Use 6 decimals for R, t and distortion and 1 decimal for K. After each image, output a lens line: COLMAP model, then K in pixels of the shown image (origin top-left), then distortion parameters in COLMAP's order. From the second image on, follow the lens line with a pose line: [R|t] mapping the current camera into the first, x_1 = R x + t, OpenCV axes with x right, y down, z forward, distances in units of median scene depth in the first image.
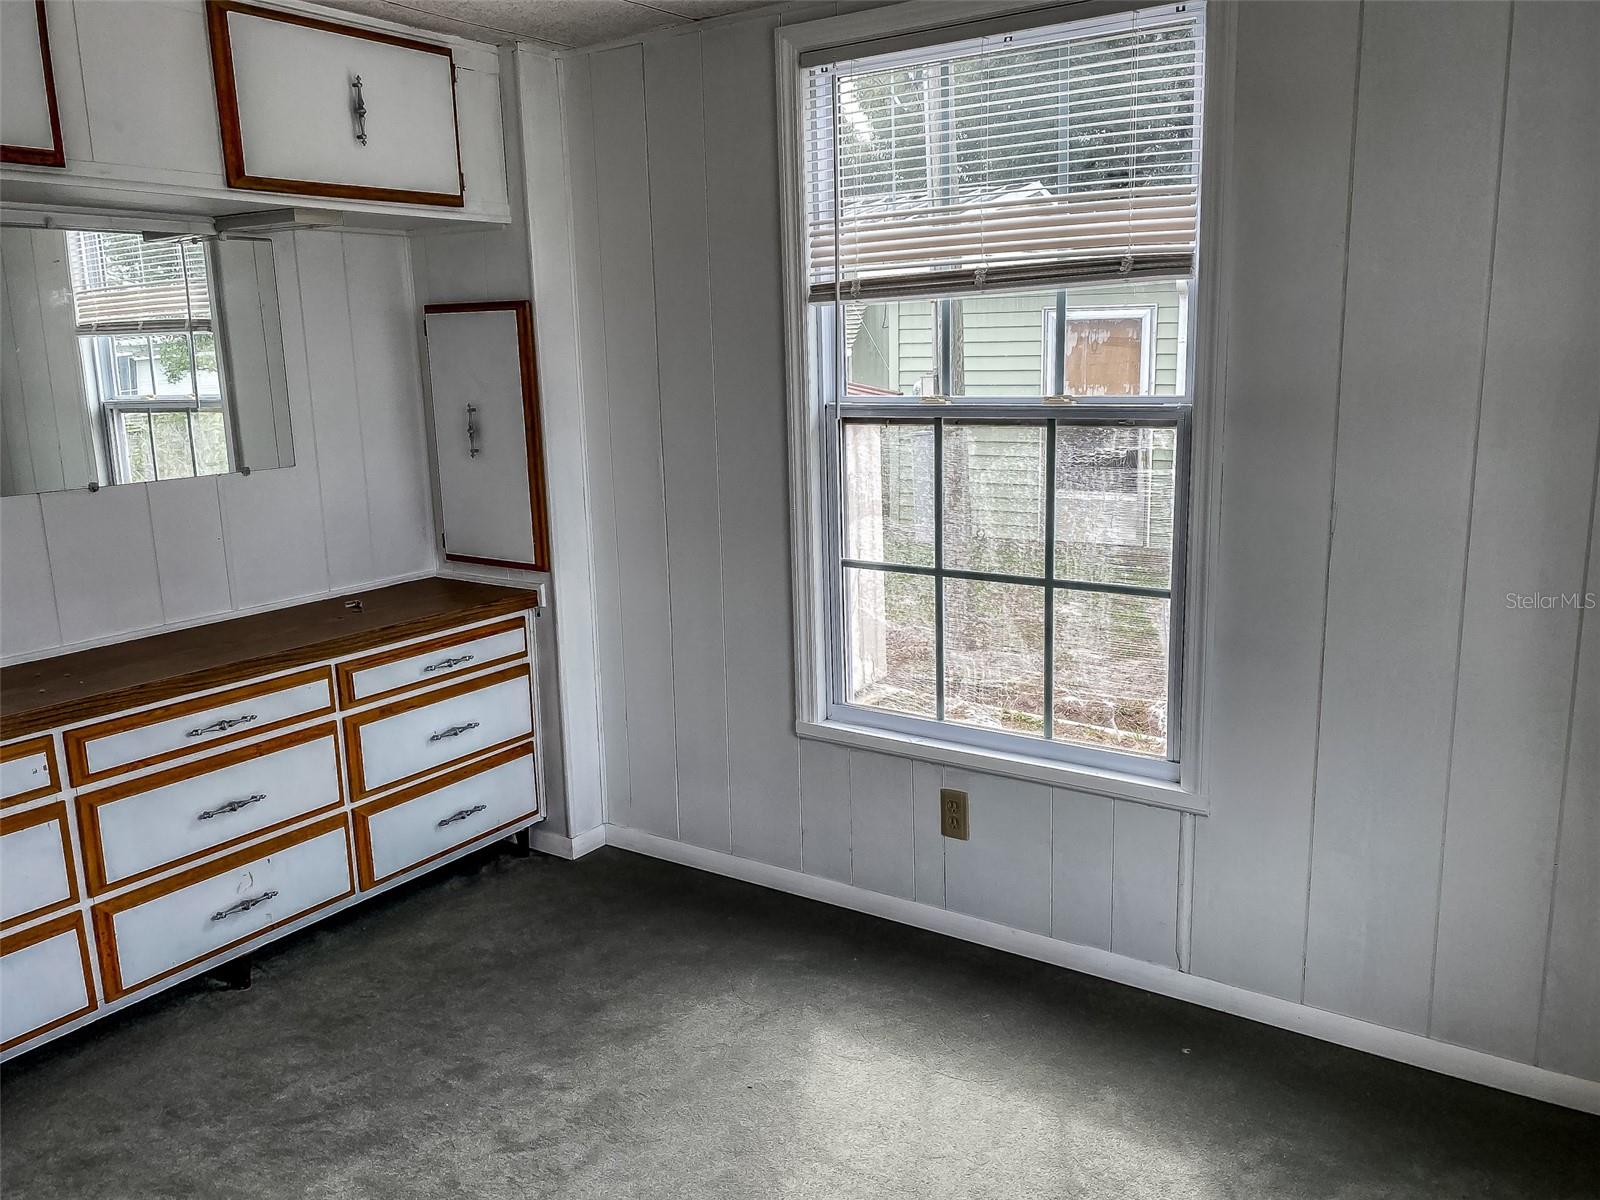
lens RADIAL K [[1232.7, 0, 804.9], [0, 1232.7, 599.6], [0, 0, 1]] dist [0.050014, -0.062655]
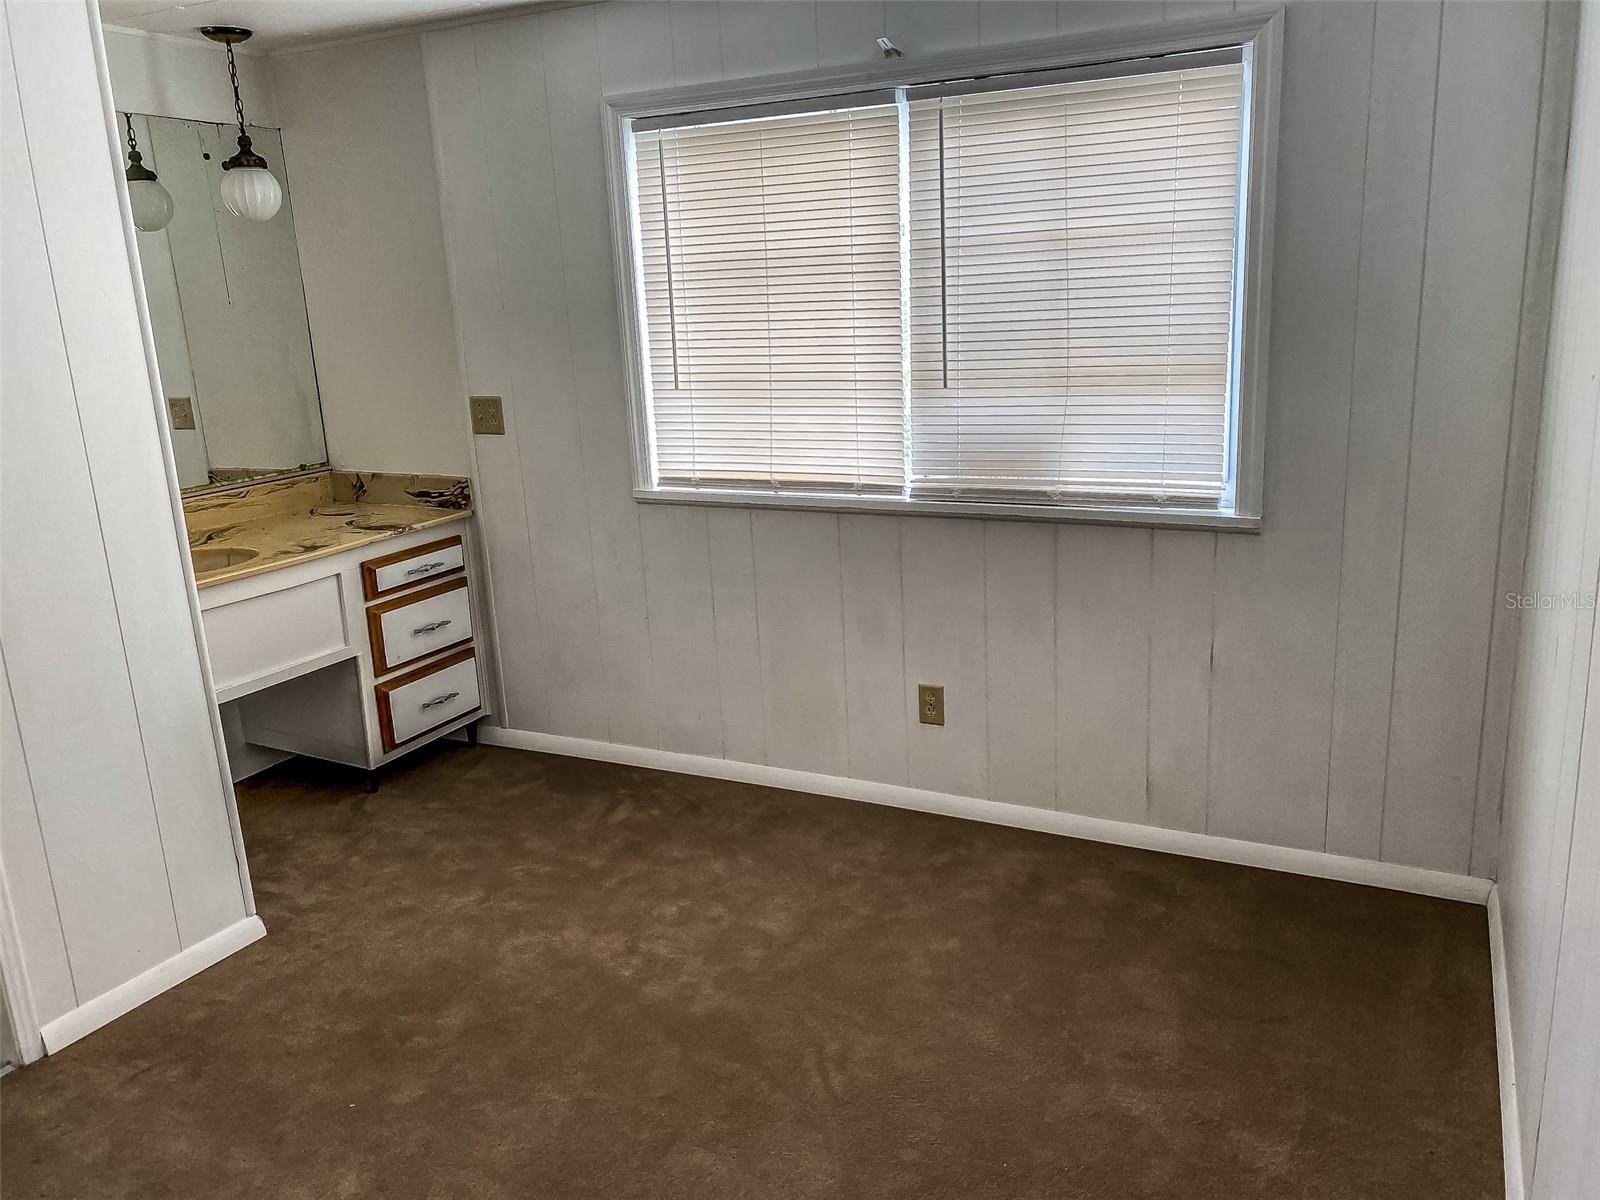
lens RADIAL K [[1232.7, 0, 802.9], [0, 1232.7, 612.6], [0, 0, 1]] dist [0.050014, -0.062655]
pose [[0.989972, -0.029339, 0.138185, -0.085191], [0.021260, 0.997997, 0.059580, 0.026100], [-0.139656, -0.056045, 0.988613, -0.161503]]
